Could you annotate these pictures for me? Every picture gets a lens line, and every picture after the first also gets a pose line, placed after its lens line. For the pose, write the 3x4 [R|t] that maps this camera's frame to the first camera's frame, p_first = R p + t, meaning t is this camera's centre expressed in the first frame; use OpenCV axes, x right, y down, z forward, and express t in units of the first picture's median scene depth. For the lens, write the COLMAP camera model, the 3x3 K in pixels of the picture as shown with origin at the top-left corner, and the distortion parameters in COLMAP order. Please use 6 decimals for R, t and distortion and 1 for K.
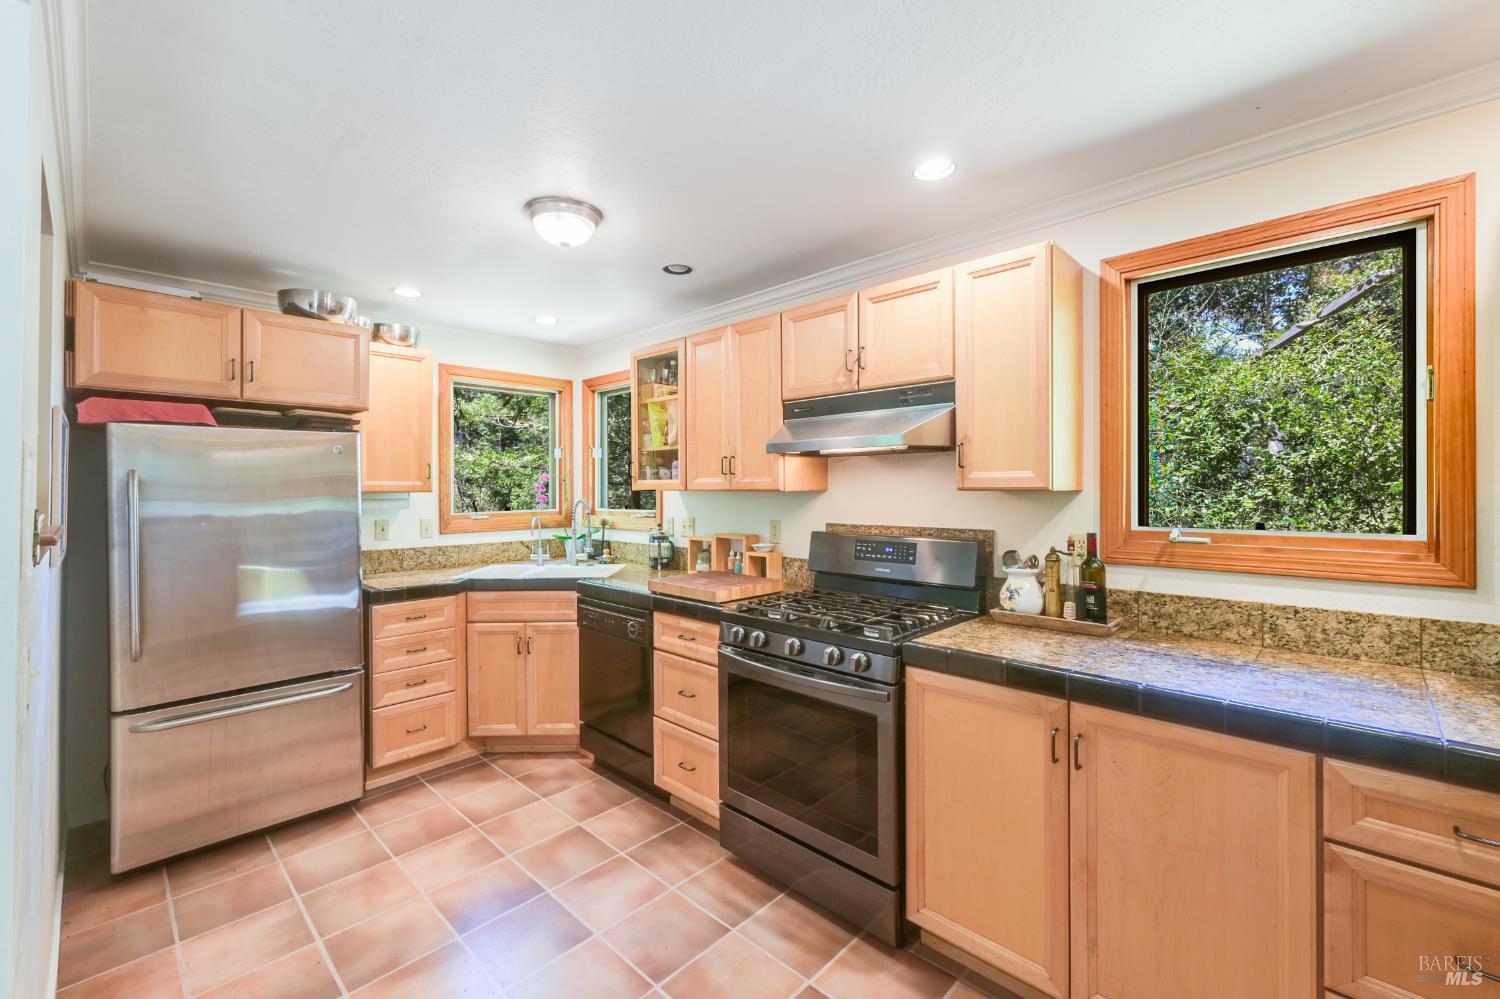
lens RADIAL K [[627.2, 0, 734.2], [0, 627.2, 495.8], [0, 0, 1]] dist [0.002645, -0.000019]
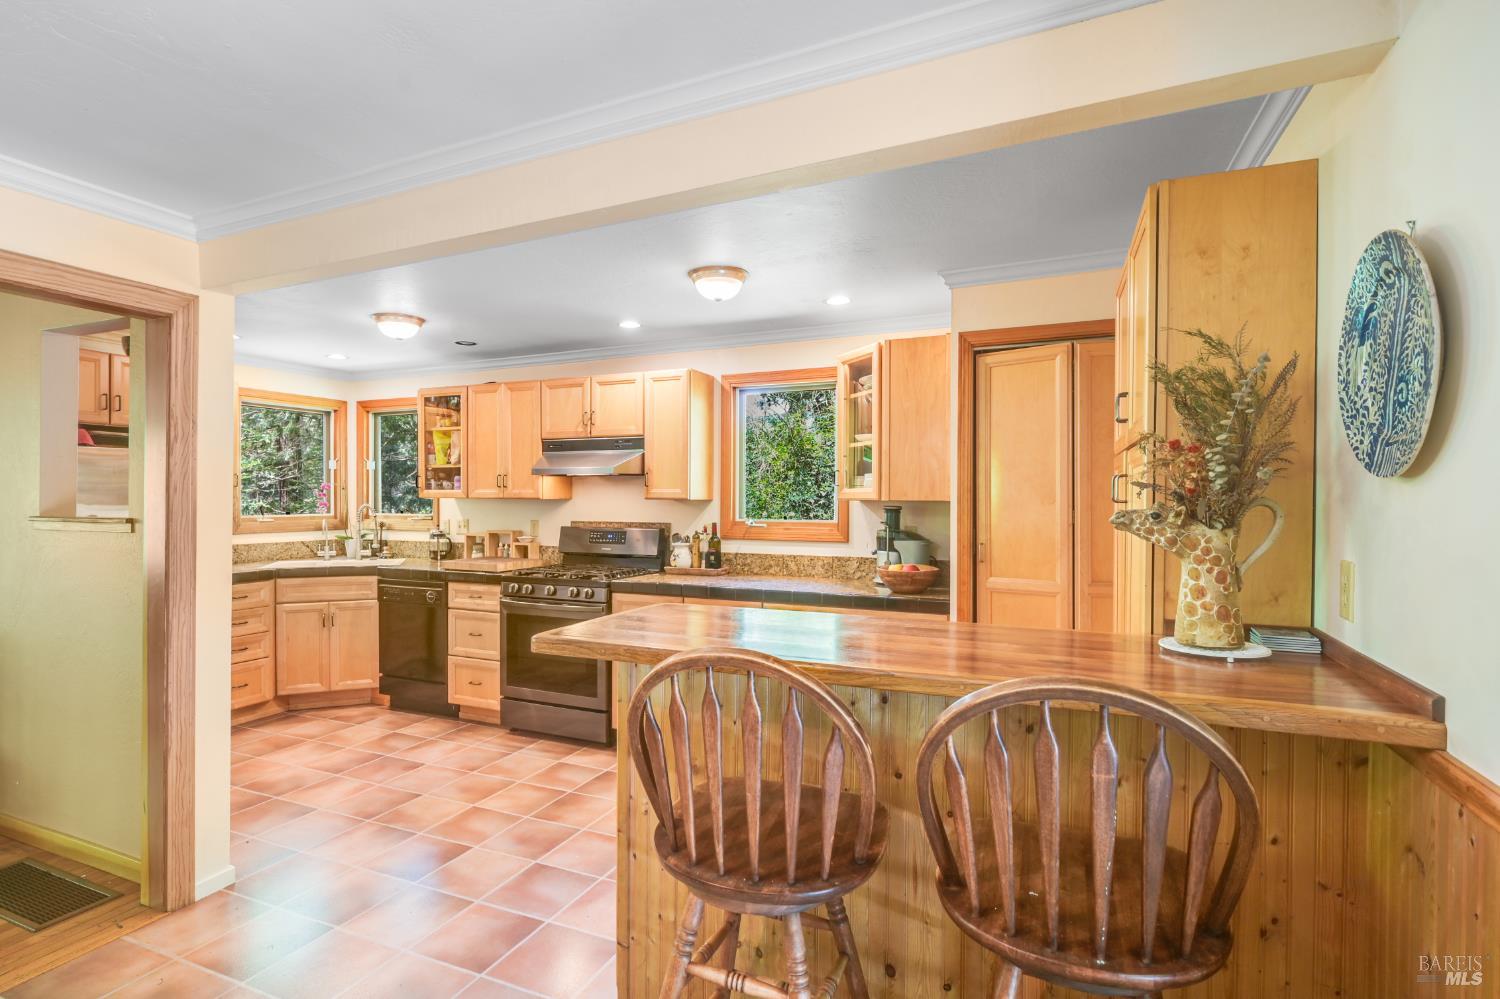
lens RADIAL K [[738.8, 0, 737.0], [0, 738.8, 507.3], [0, 0, 1]] dist [0.002409, 0.000005]
pose [[0.936633, 0.002859, 0.350302, -0.108355], [-0.003686, 0.999992, 0.001696, 0.008064], [-0.350294, -0.002880, 0.936635, -0.858989]]
